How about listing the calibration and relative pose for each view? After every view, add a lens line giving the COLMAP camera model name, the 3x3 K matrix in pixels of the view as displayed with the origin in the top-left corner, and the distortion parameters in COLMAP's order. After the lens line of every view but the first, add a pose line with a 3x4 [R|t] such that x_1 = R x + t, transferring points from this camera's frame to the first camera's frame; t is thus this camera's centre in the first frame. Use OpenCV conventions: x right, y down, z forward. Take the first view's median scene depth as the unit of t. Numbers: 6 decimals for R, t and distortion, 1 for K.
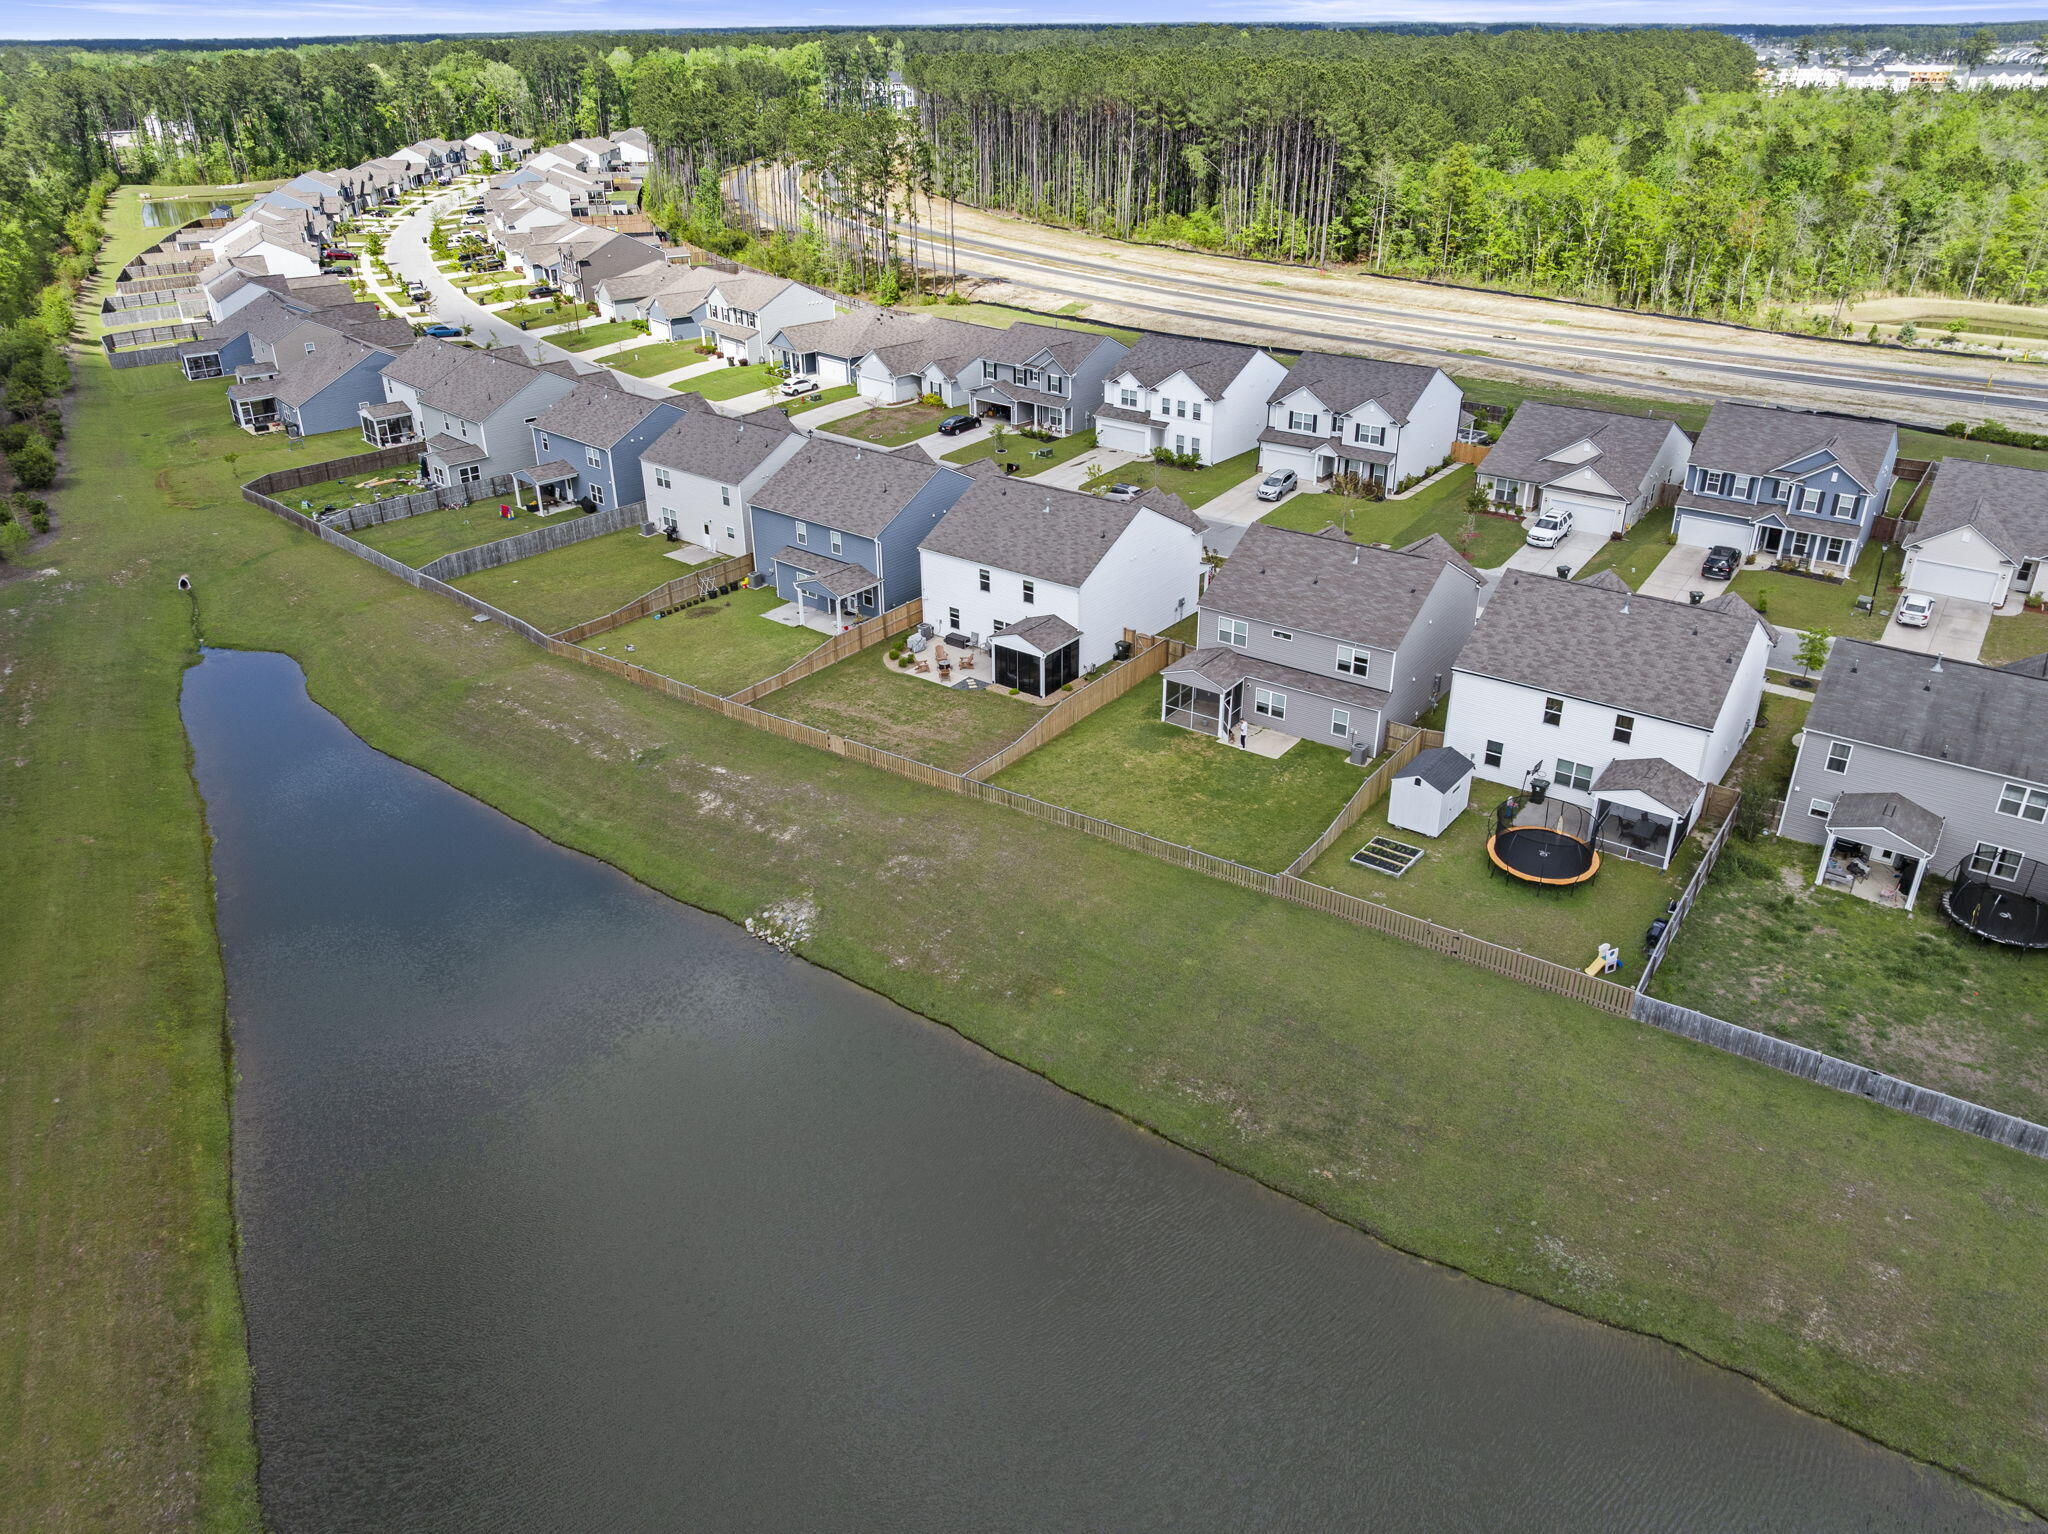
lens RADIAL K [[1471.3, 0, 1029.1], [0, 1471.3, 770.0], [0, 0, 1]] dist [-0.042085, 0.010281]
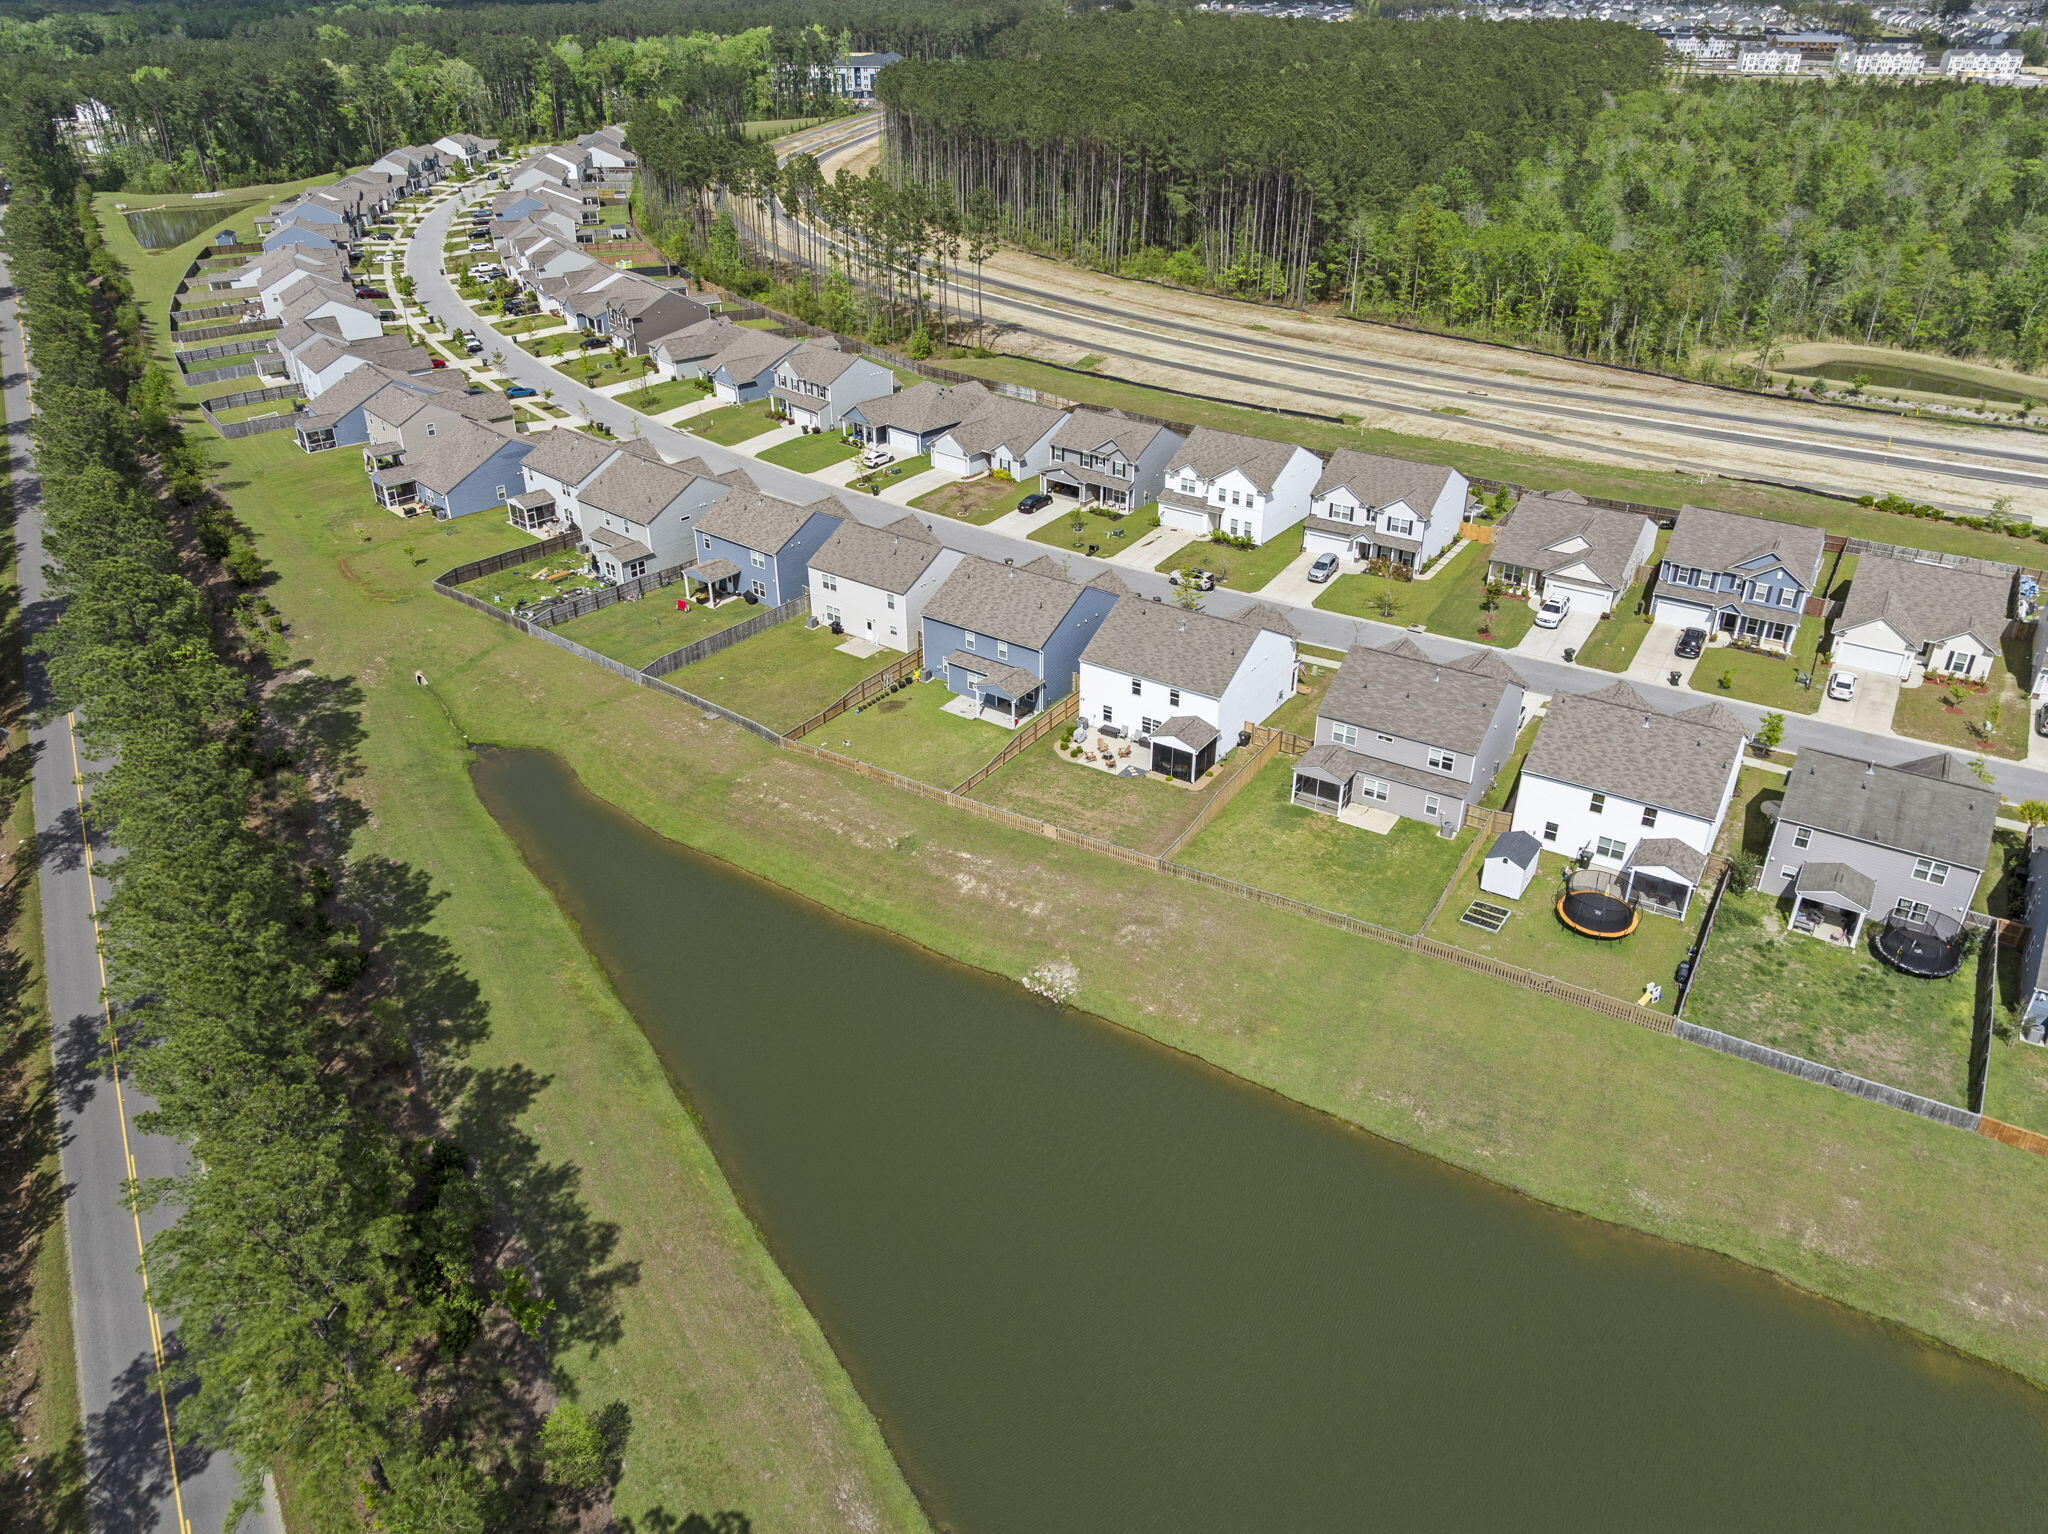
lens RADIAL K [[1471.3, 0, 1027.9], [0, 1471.3, 772.0], [0, 0, 1]] dist [-0.042085, 0.010281]
pose [[0.997914, -0.027852, 0.058236, -0.155102], [0.025546, 0.998874, 0.039972, -0.084398], [-0.059283, -0.038401, 0.997502, -0.204573]]
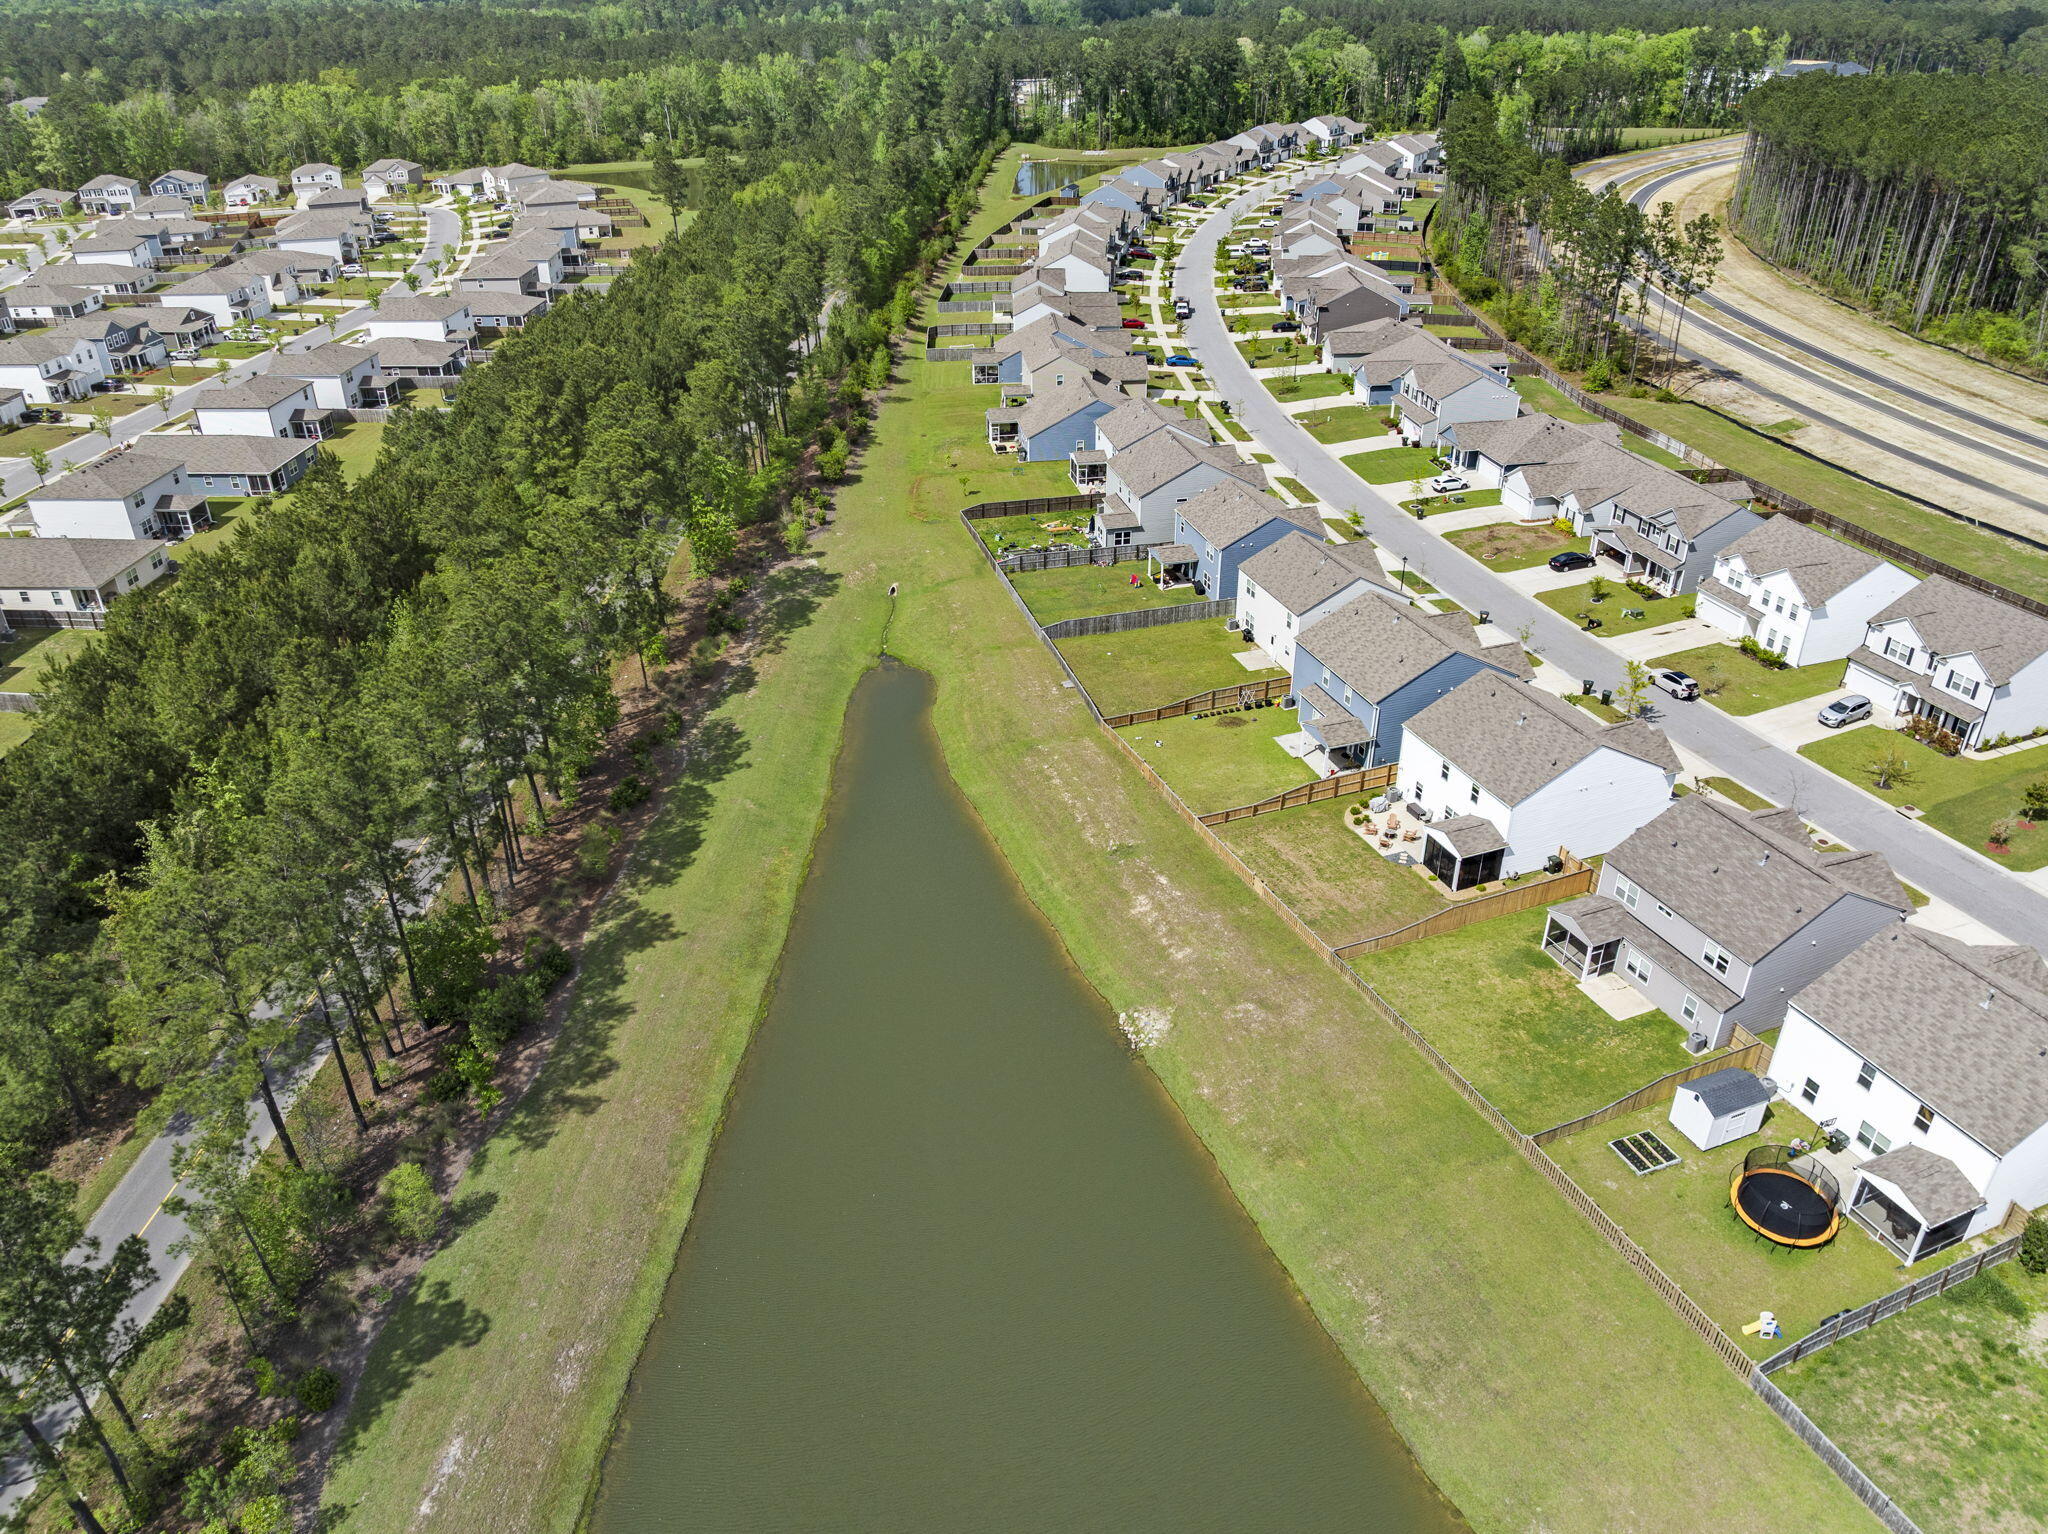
lens RADIAL K [[1471.3, 0, 1013.8], [0, 1471.3, 769.3], [0, 0, 1]] dist [-0.042085, 0.010281]
pose [[0.850142, 0.259440, -0.458202, 0.158281], [-0.238873, 0.965520, 0.103489, -0.129926], [0.469253, 0.021472, 0.882803, -0.118620]]
